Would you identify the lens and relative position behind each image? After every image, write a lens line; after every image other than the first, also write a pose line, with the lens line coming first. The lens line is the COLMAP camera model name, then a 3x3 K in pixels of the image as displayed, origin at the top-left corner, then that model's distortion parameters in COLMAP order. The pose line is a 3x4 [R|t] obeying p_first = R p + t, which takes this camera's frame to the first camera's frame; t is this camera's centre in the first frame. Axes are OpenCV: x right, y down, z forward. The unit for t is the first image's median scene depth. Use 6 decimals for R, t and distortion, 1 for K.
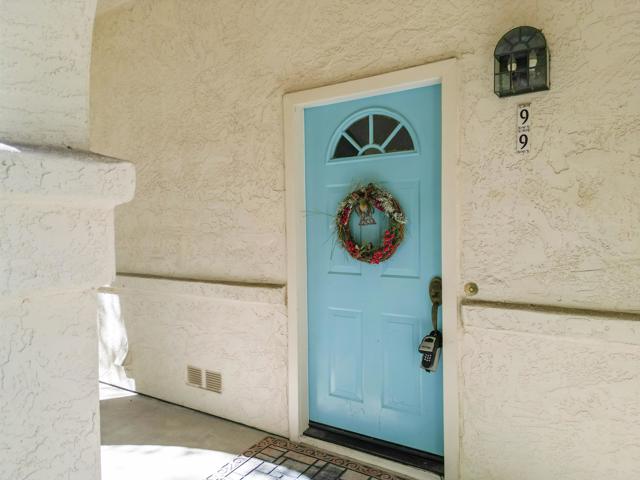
lens RADIAL K [[450.0, 0, 318.6], [0, 450.0, 241.8], [0, 0, 1]] dist [0.080073, -0.090439]
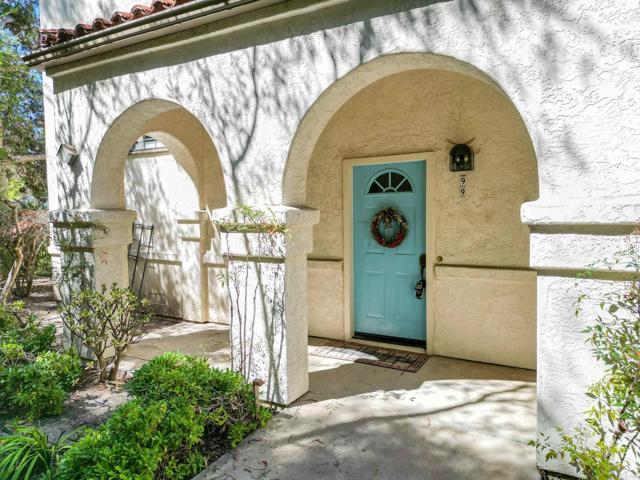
lens RADIAL K [[450.0, 0, 318.6], [0, 450.0, 241.8], [0, 0, 1]] dist [0.080073, -0.090439]
pose [[0.998132, -0.002317, 0.061053, -0.317306], [0.001164, 0.999820, 0.018916, -0.015922], [-0.061086, -0.018809, 0.997955, -0.954755]]
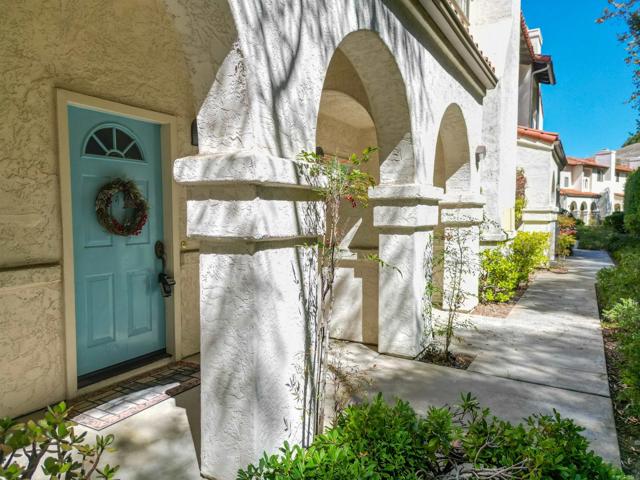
lens RADIAL K [[450.0, 0, 318.6], [0, 450.0, 241.8], [0, 0, 1]] dist [0.080073, -0.090439]
pose [[-0.052597, -0.046886, 0.997515, -1.326901], [0.042505, 0.997887, 0.049145, 0.021877], [-0.997711, 0.044984, -0.050493, 0.473555]]
